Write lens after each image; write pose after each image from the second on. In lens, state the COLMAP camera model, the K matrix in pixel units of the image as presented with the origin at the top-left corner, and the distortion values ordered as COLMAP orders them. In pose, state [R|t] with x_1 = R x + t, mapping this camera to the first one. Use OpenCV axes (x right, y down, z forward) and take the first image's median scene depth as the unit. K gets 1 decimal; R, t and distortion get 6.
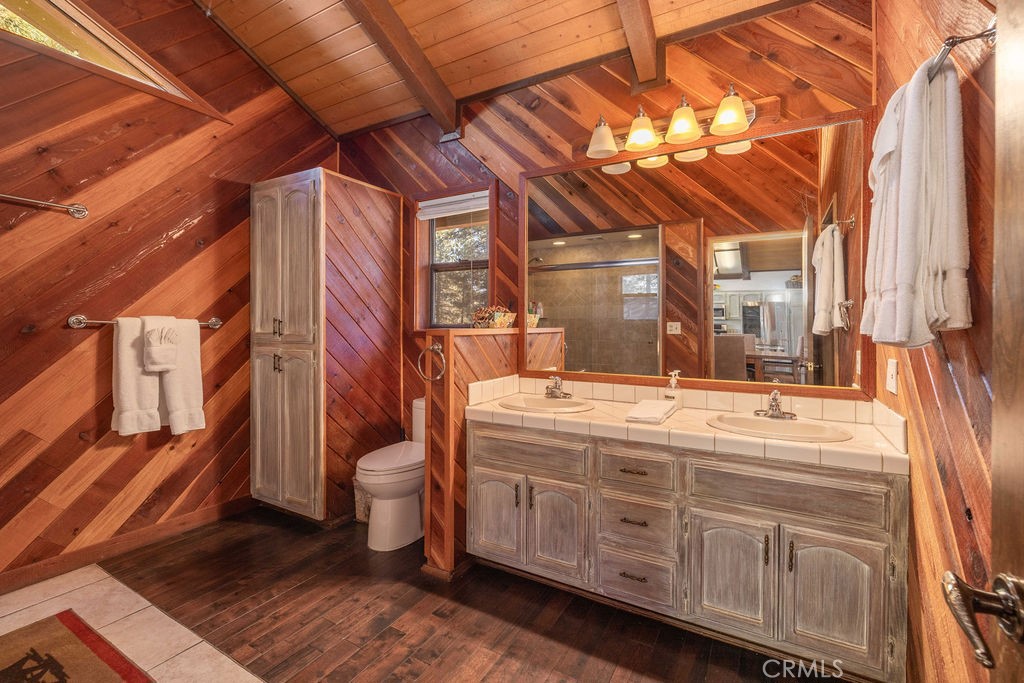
lens RADIAL K [[453.9, 0, 504.1], [0, 453.9, 330.3], [0, 0, 1]] dist [0.002267, 0.000066]
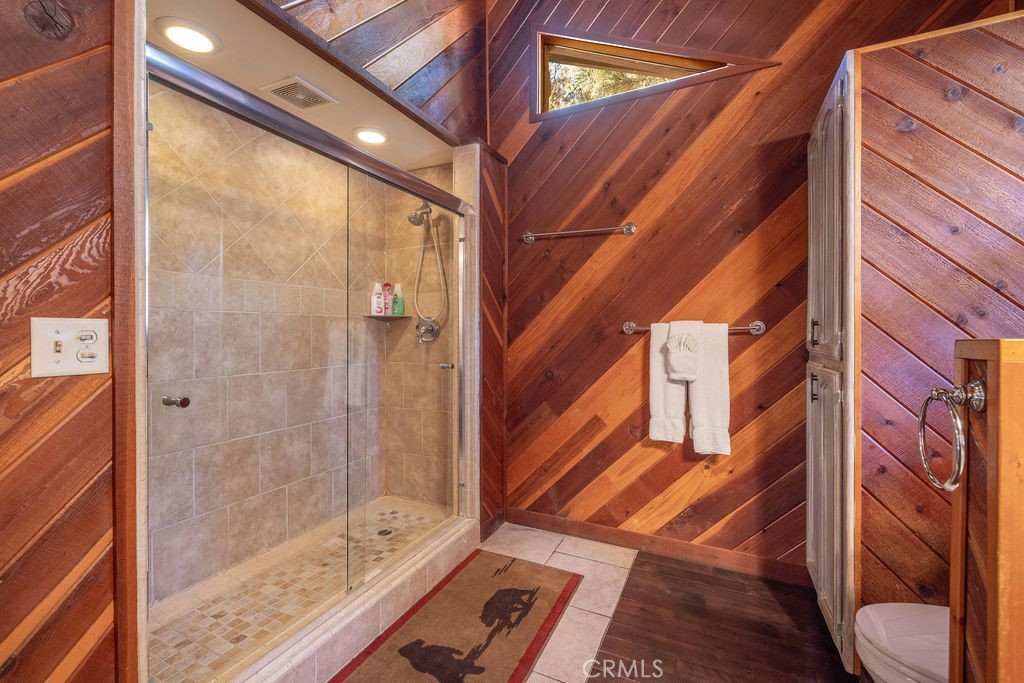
lens RADIAL K [[453.9, 0, 511.8], [0, 453.9, 336.5], [0, 0, 1]] dist [0.002267, 0.000066]
pose [[0.069341, 0.009164, -0.997551, 0.145748], [-0.006169, 0.999943, 0.008758, -0.005758], [0.997574, 0.005547, 0.069393, 0.582982]]
